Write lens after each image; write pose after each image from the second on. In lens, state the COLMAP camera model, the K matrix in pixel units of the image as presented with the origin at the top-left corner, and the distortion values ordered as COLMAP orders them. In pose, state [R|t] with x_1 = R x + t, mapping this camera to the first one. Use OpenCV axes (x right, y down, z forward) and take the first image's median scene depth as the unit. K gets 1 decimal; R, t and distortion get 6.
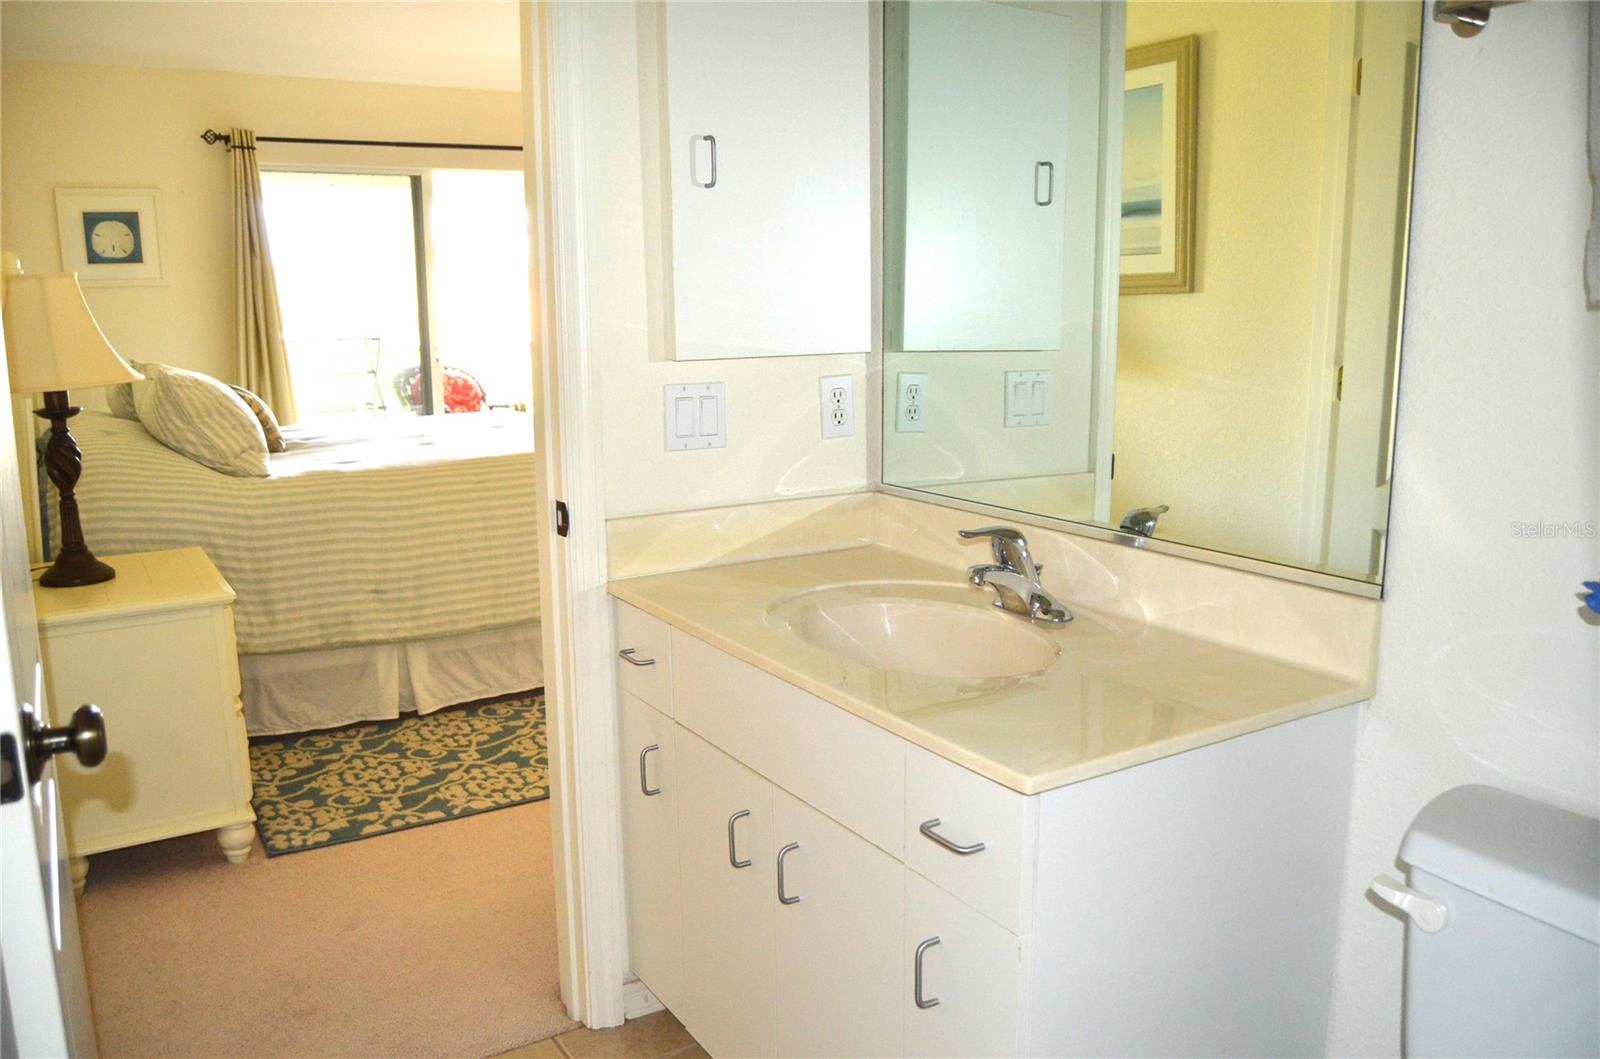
lens RADIAL K [[1251.9, 0, 807.8], [0, 1251.9, 537.9], [0, 0, 1]] dist [-0.096235, 0.041097]
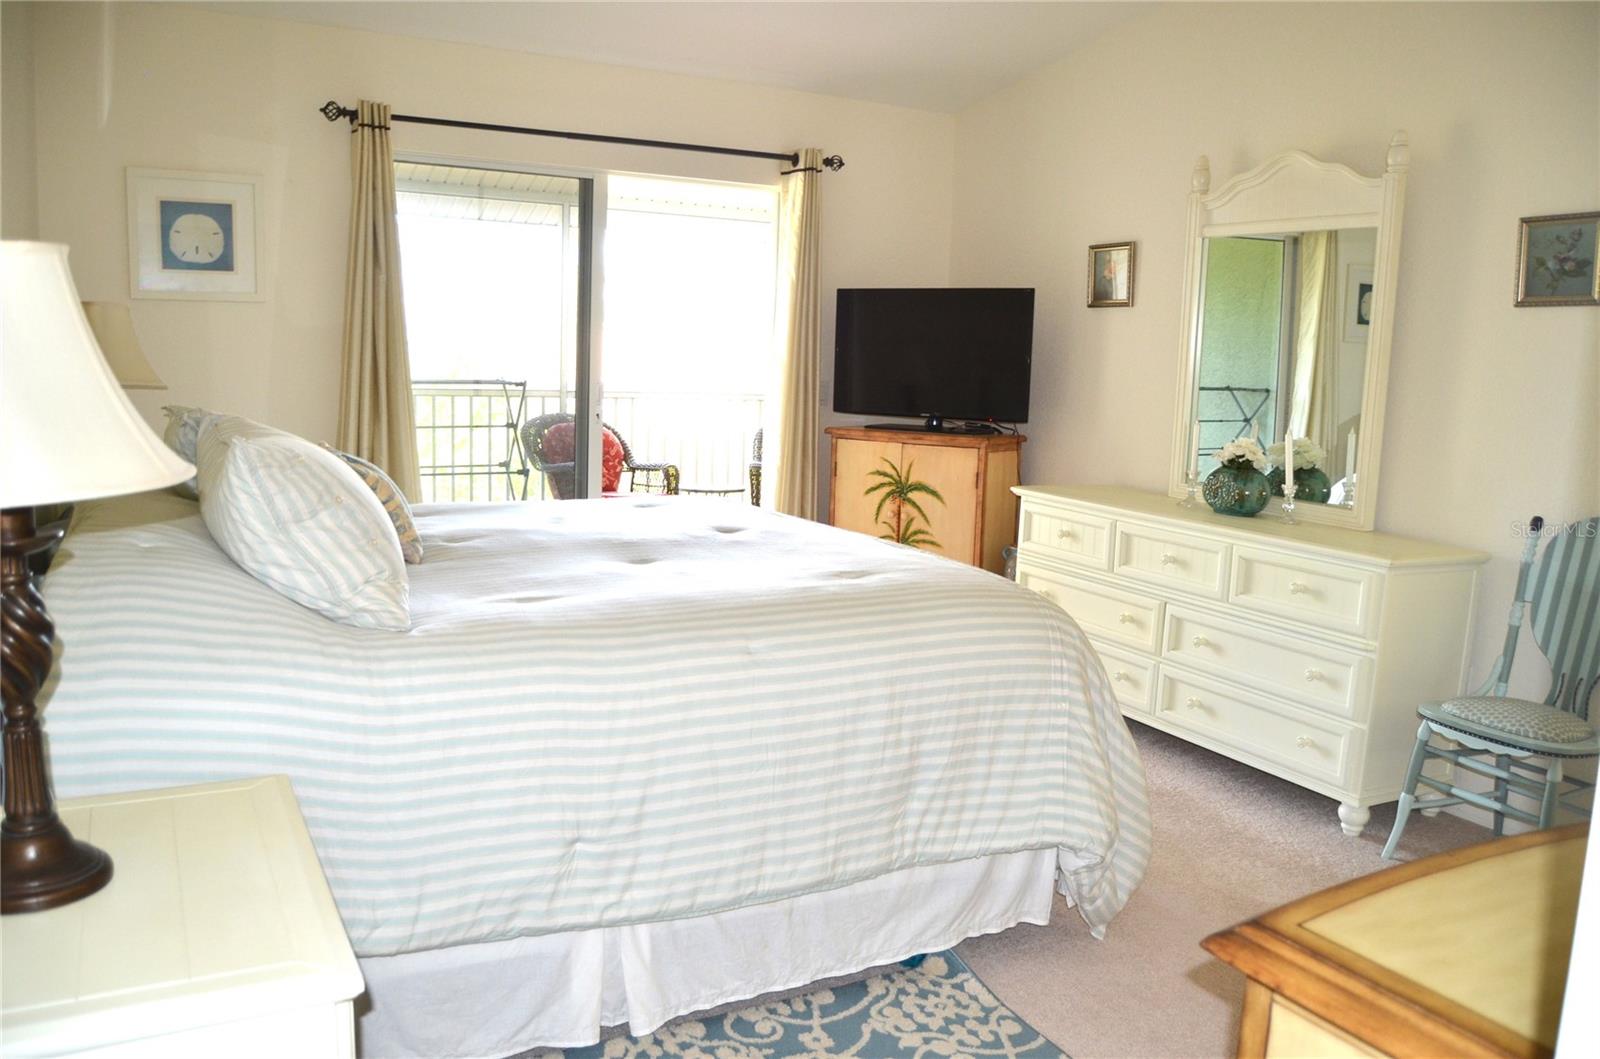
lens RADIAL K [[1251.9, 0, 807.8], [0, 1251.9, 537.9], [0, 0, 1]] dist [-0.096235, 0.041097]
pose [[0.996830, 0.053570, -0.058820, -0.190063], [-0.056018, 0.997596, -0.040787, -0.068453], [0.056494, 0.043952, 0.997435, 0.372293]]
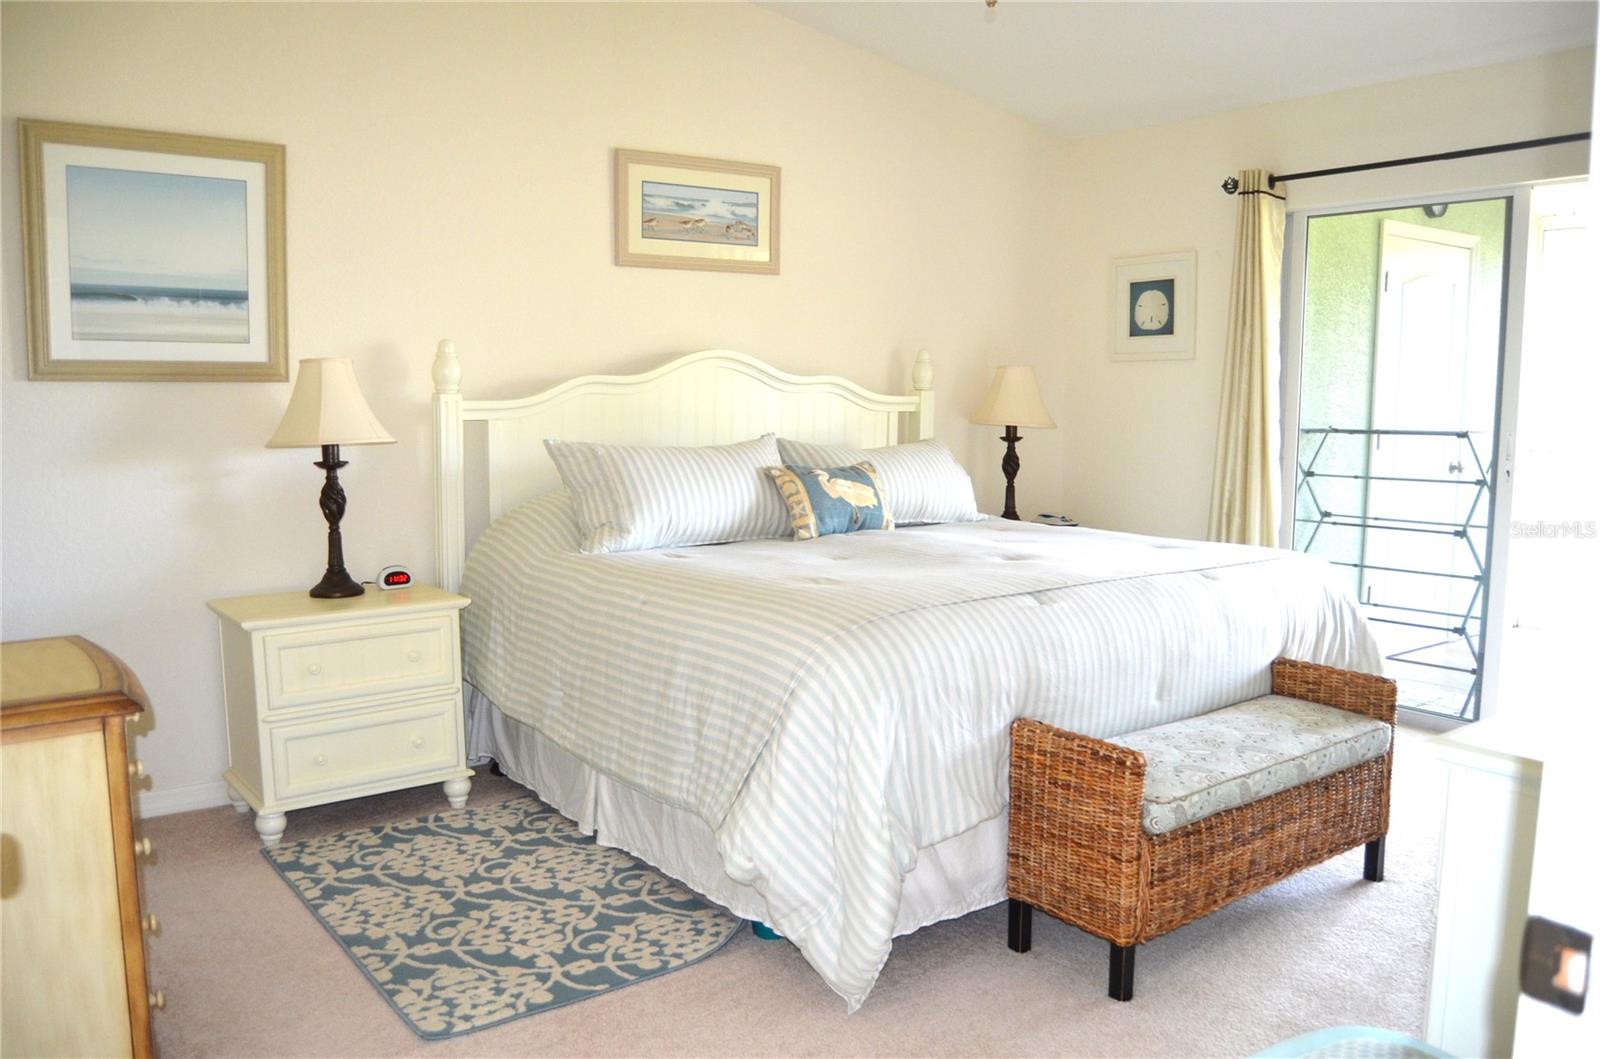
lens RADIAL K [[1251.9, 0, 807.8], [0, 1251.9, 537.9], [0, 0, 1]] dist [-0.096235, 0.041097]
pose [[0.089233, 0.126684, -0.987921, 0.502927], [-0.187568, 0.976269, 0.108247, -0.177684], [0.978190, 0.175643, 0.110877, 0.921222]]
